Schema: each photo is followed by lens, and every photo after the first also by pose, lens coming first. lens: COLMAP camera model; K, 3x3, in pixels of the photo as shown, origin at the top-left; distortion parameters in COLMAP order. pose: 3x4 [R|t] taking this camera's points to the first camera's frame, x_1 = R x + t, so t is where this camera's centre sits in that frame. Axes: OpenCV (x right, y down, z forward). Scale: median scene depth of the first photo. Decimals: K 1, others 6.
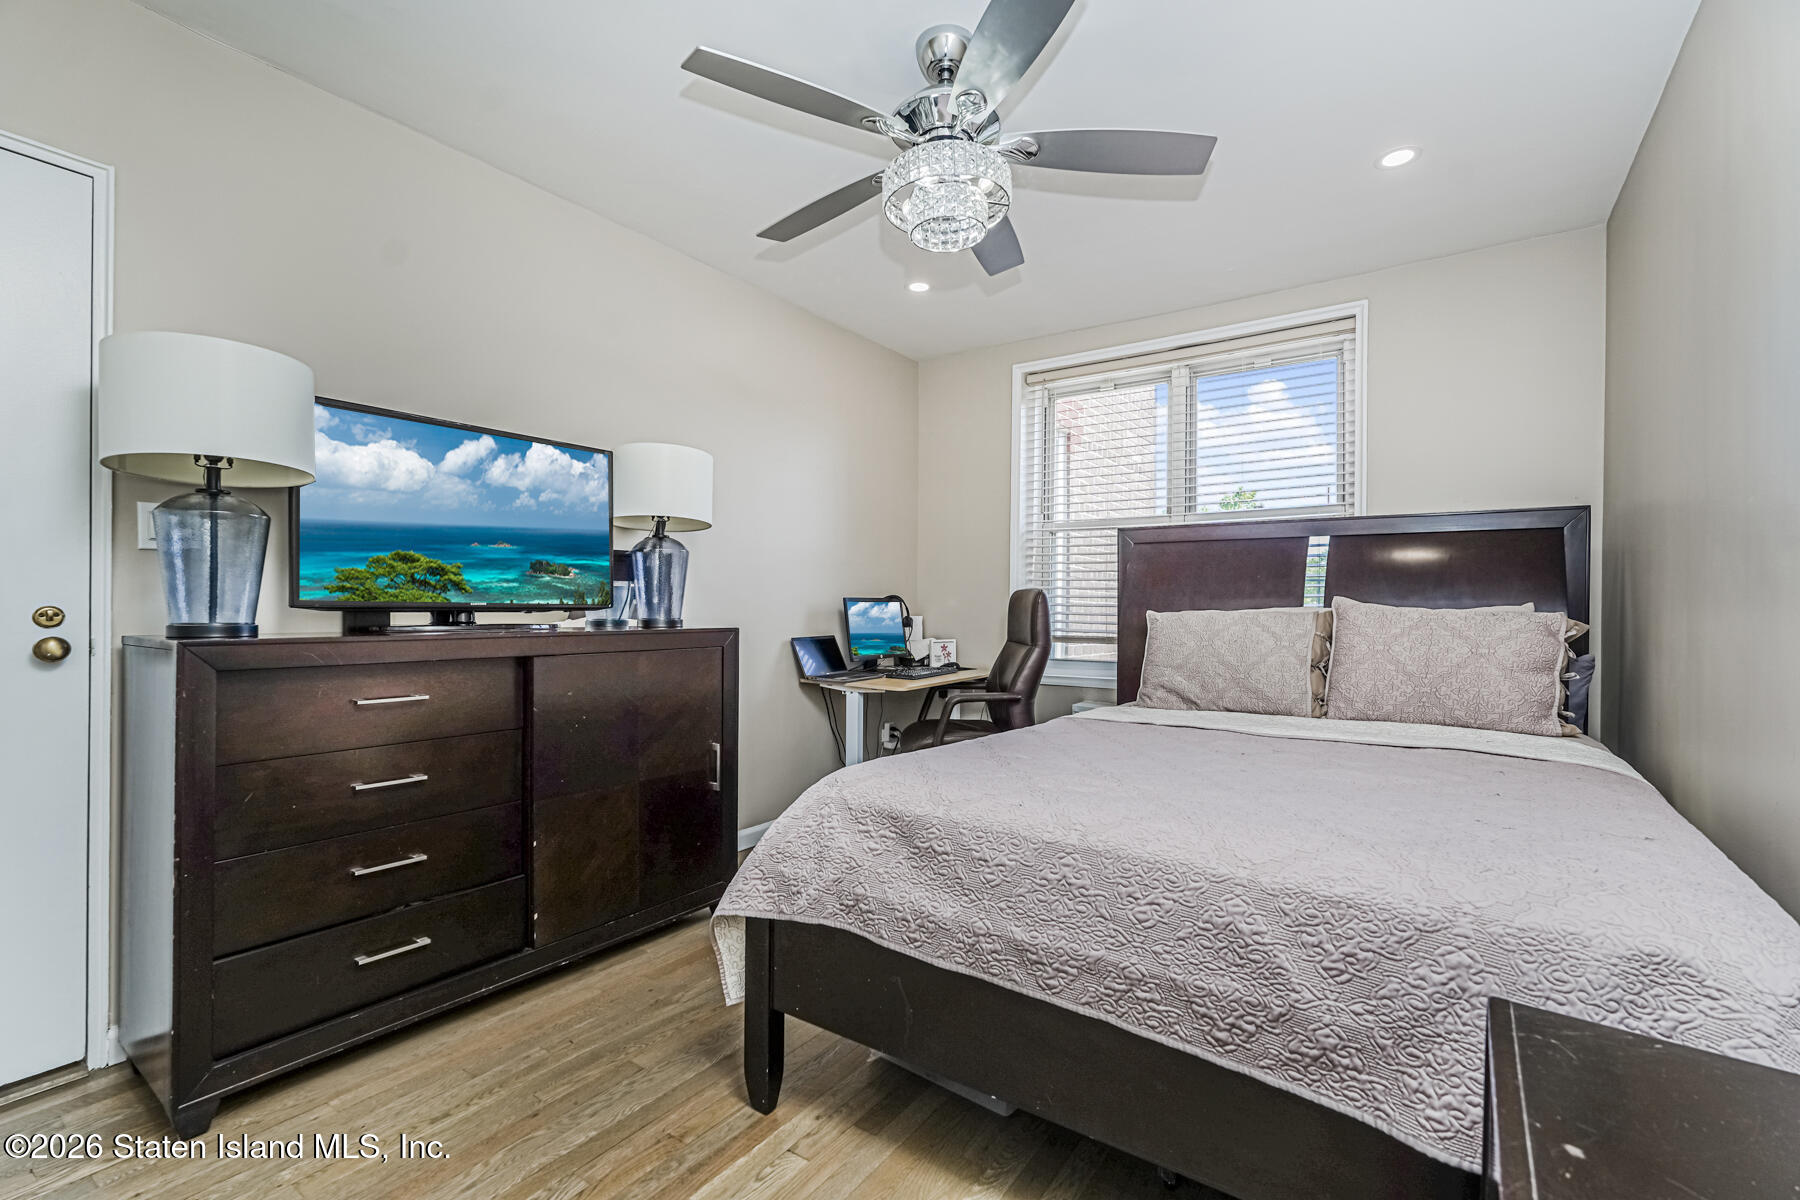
lens RADIAL K [[795.4, 0, 900.8], [0, 795.4, 605.2], [0, 0, 1]] dist [-0.015171, 0.009269]
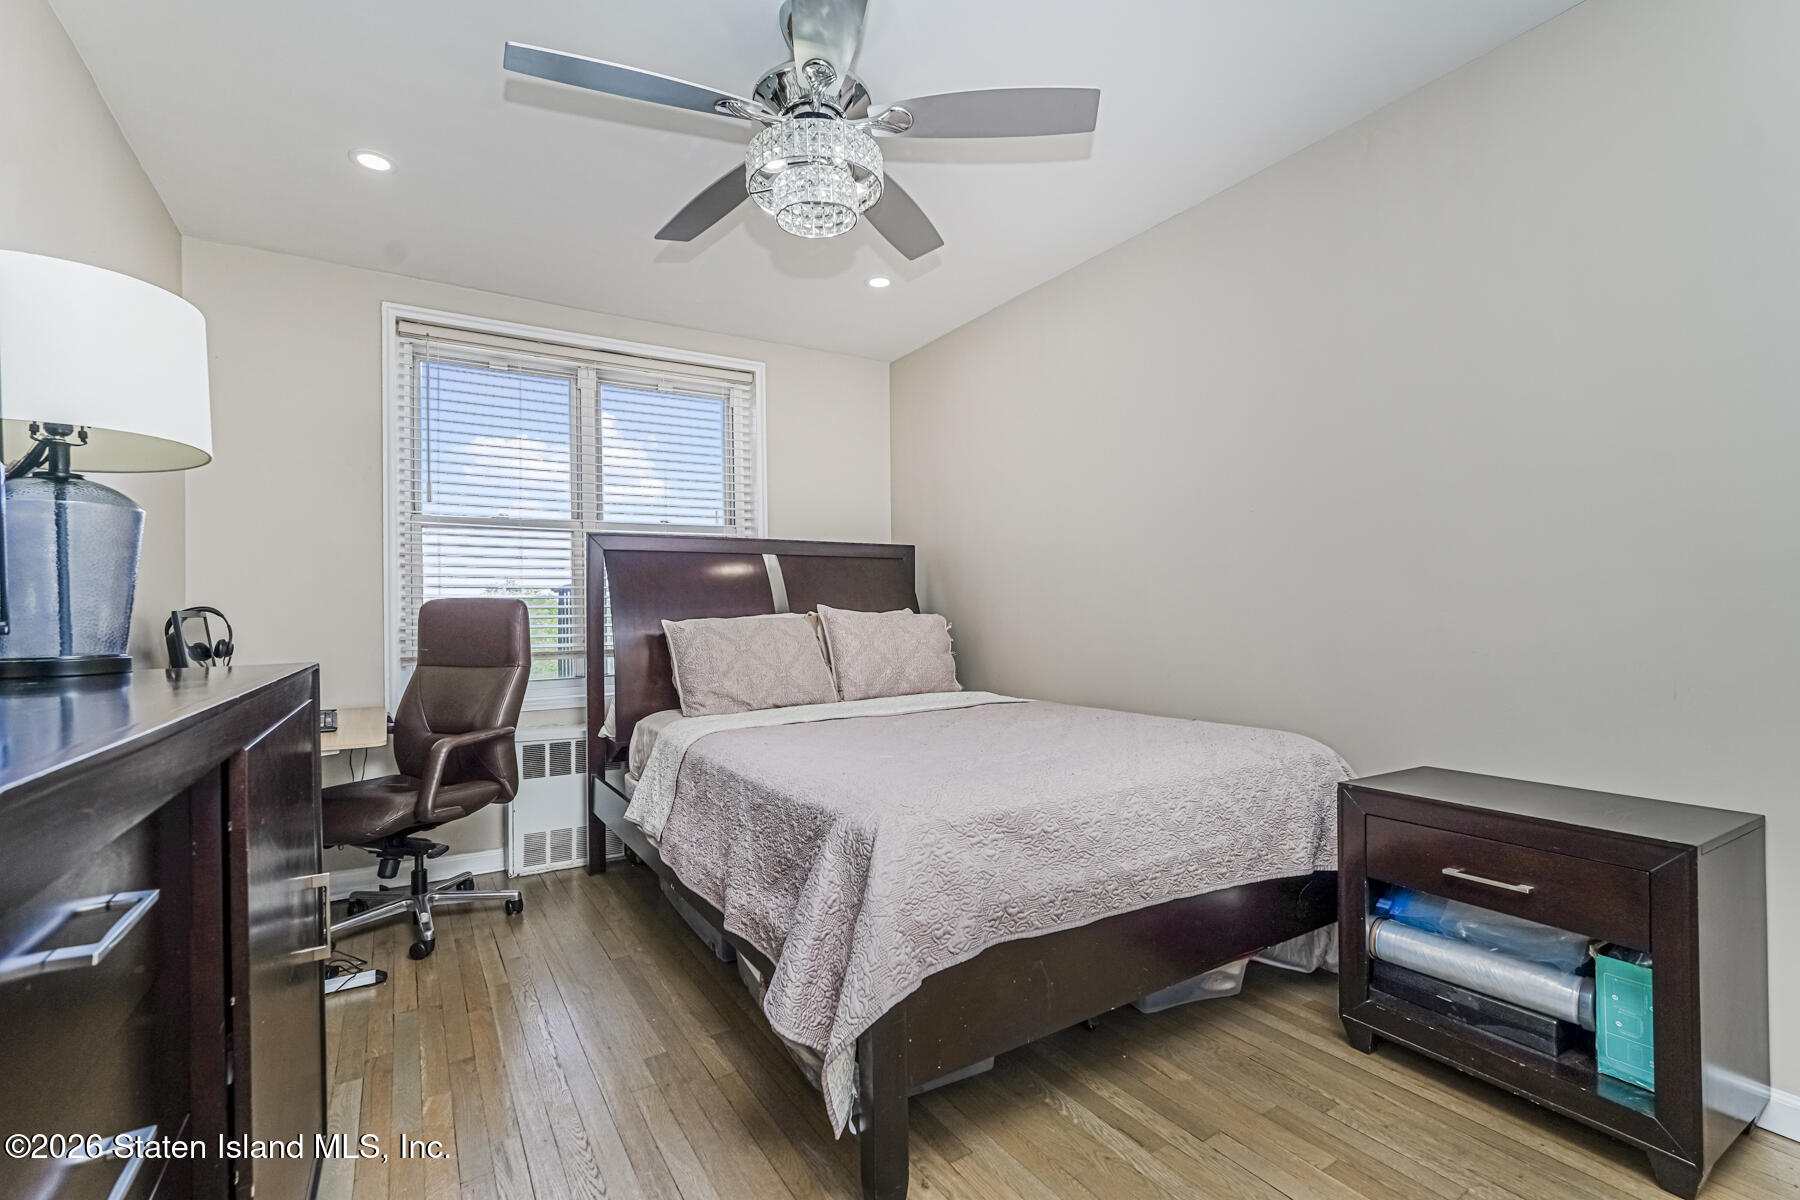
lens RADIAL K [[795.4, 0, 900.8], [0, 795.4, 605.2], [0, 0, 1]] dist [-0.015171, 0.009269]
pose [[0.399971, -0.002097, 0.916525, -0.523206], [0.014861, 0.999881, -0.004198, -0.002910], [-0.916407, 0.015300, 0.399955, 0.367518]]
